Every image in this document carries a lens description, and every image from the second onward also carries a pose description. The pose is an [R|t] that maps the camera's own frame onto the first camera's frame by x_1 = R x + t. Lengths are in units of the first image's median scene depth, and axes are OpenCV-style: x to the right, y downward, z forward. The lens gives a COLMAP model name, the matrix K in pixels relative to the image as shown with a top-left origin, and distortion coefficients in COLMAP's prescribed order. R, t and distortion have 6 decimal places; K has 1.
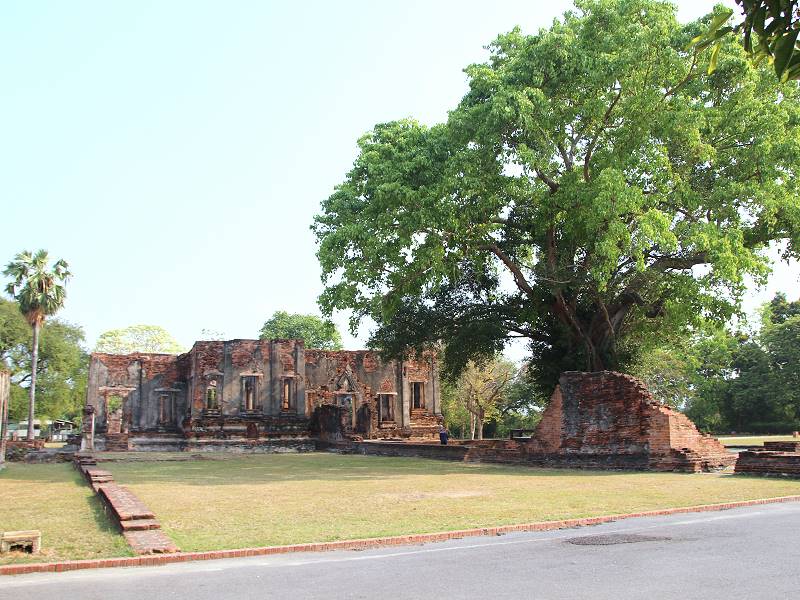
lens RADIAL K [[676.7, 0, 405.2], [0, 676.7, 304.3], [0, 0, 1]] dist [-0.101755, 0.041775]
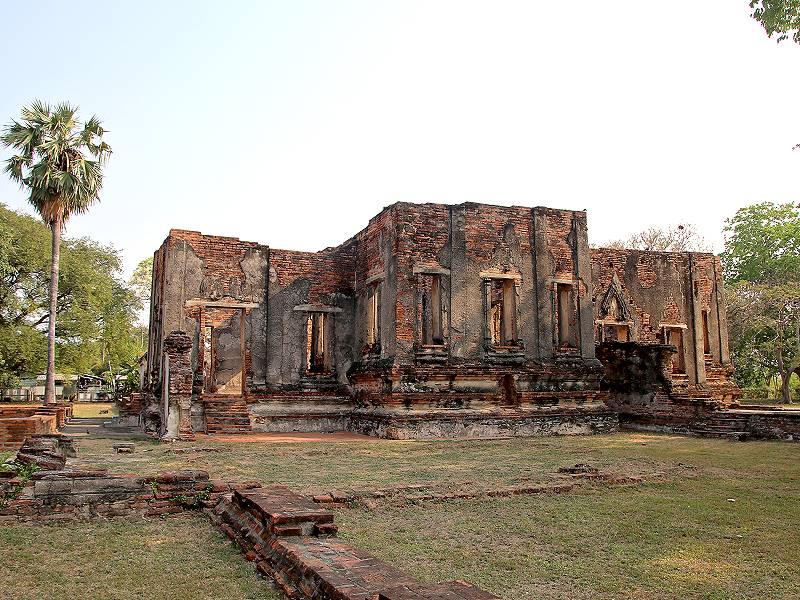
lens RADIAL K [[676.7, 0, 398.1], [0, 676.7, 302.4], [0, 0, 1]] dist [-0.101755, 0.041775]
pose [[0.999447, 0.008010, -0.032262, -0.280905], [-0.006205, 0.998430, 0.055674, 0.094995], [0.032657, -0.055443, 0.997928, 0.497430]]
